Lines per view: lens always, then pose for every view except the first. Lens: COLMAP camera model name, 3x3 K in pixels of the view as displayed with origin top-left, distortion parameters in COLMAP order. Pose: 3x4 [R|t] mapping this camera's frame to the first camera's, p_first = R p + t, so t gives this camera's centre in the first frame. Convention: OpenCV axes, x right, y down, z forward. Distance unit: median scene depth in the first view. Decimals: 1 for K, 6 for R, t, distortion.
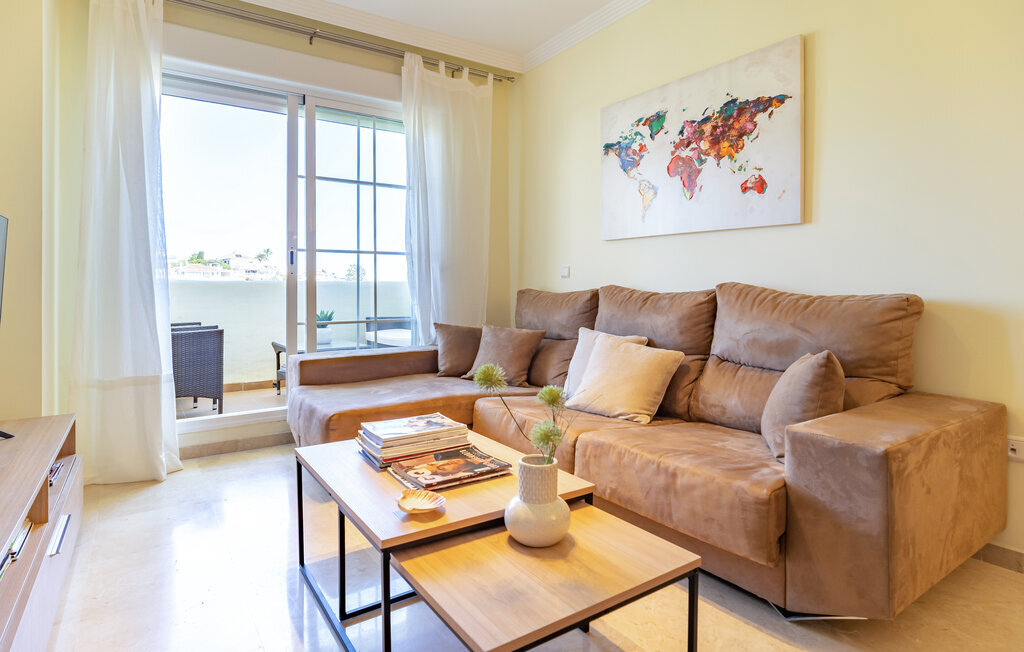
lens RADIAL K [[553.1, 0, 504.7], [0, 553.1, 289.3], [0, 0, 1]] dist [-0.002870, -0.001016]
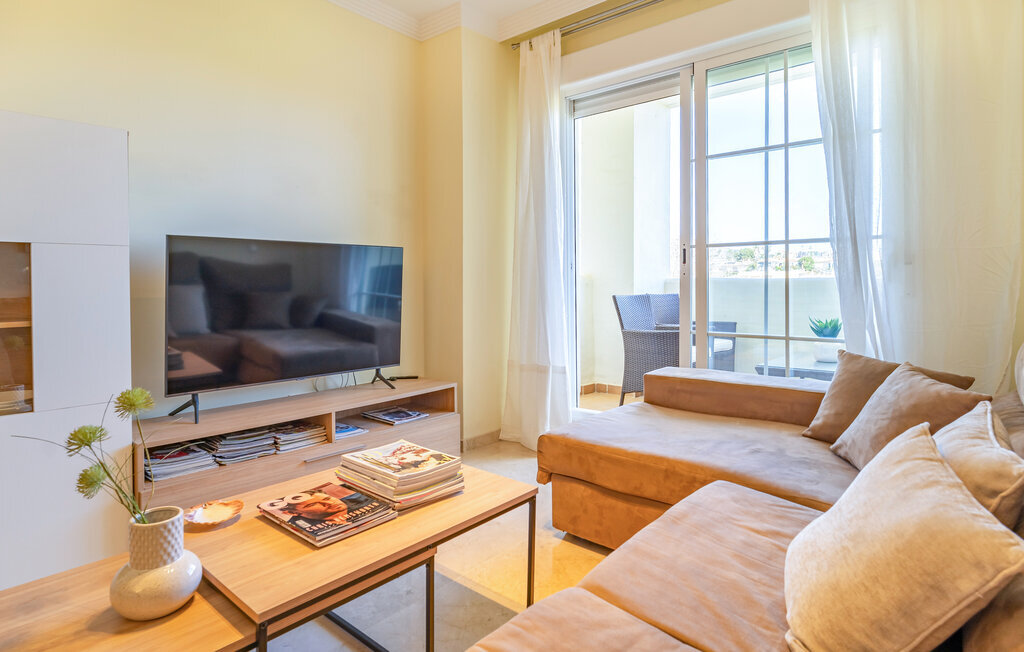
lens RADIAL K [[553.1, 0, 504.7], [0, 553.1, 289.3], [0, 0, 1]] dist [-0.002870, -0.001016]
pose [[0.263938, 0.011002, -0.964477, 0.380440], [0.003786, 0.999915, 0.012442, -0.016410], [0.964532, -0.006935, 0.263874, 0.489712]]
